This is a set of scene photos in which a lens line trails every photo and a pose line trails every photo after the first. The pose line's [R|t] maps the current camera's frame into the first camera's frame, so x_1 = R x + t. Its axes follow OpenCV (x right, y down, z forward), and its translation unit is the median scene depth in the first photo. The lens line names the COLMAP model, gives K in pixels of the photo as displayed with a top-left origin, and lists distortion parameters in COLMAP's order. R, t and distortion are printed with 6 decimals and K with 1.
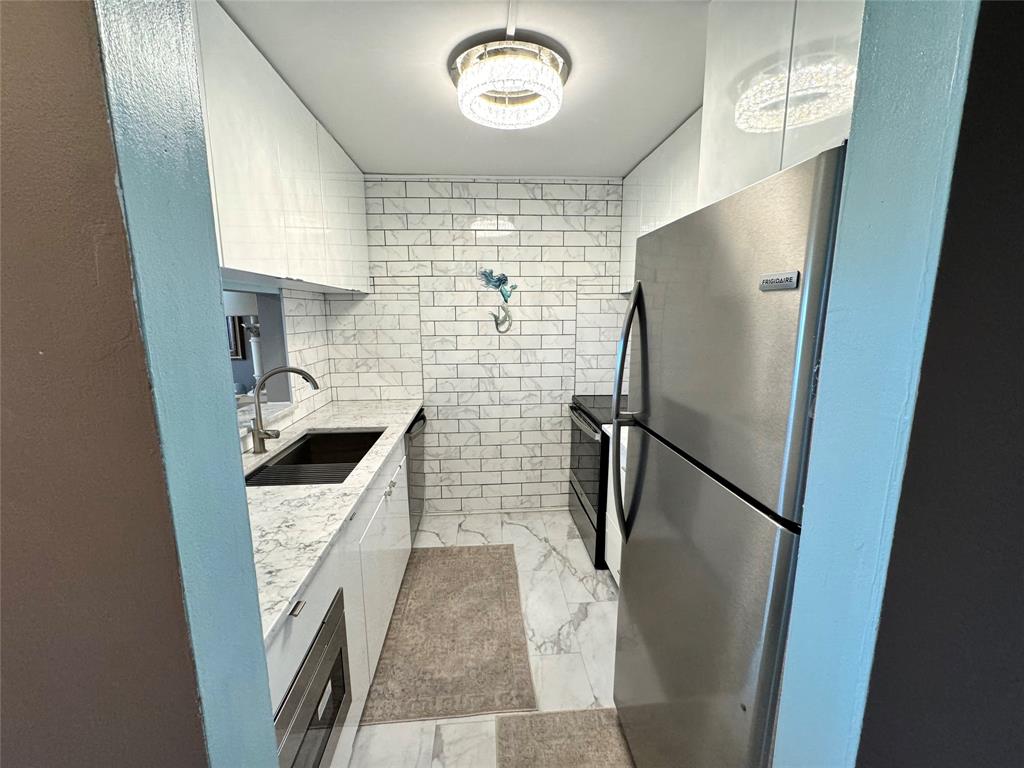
lens RADIAL K [[408.5, 0, 512.2], [0, 408.5, 386.9], [0, 0, 1]] dist [-0.003114, -0.001007]
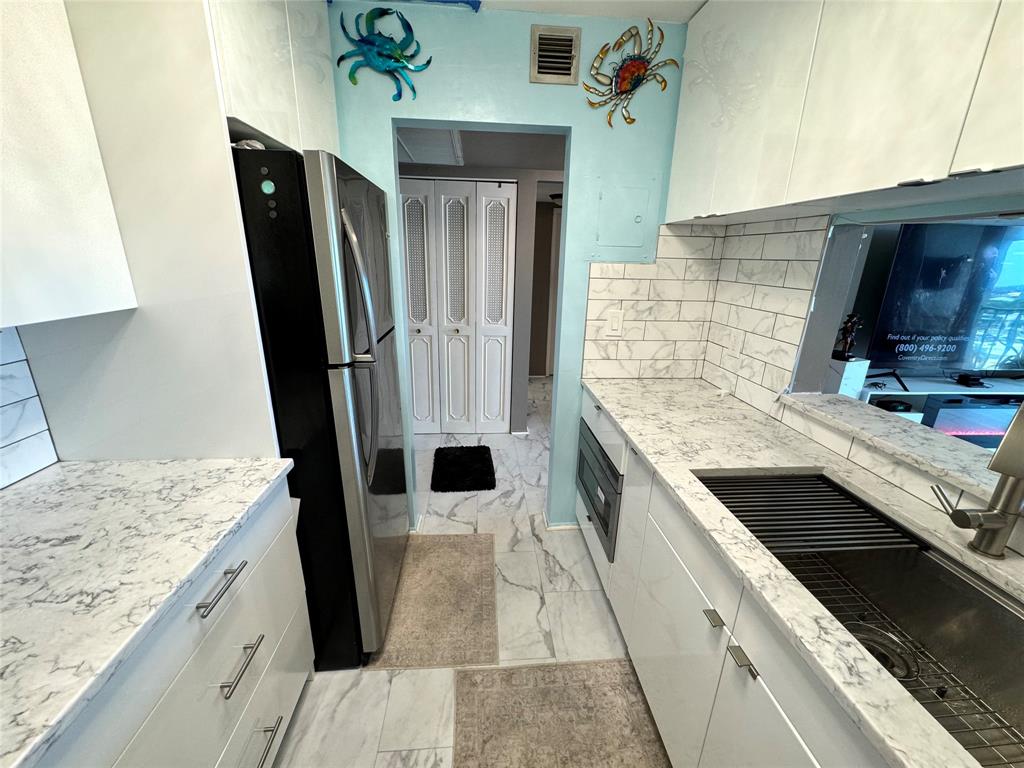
lens RADIAL K [[408.5, 0, 512.4], [0, 408.5, 382.7], [0, 0, 1]] dist [-0.003114, -0.001007]
pose [[-0.999783, -0.017608, -0.011110, -0.051336], [-0.020734, 0.890564, 0.454385, -0.274699], [0.001893, 0.454517, -0.890736, 1.616769]]
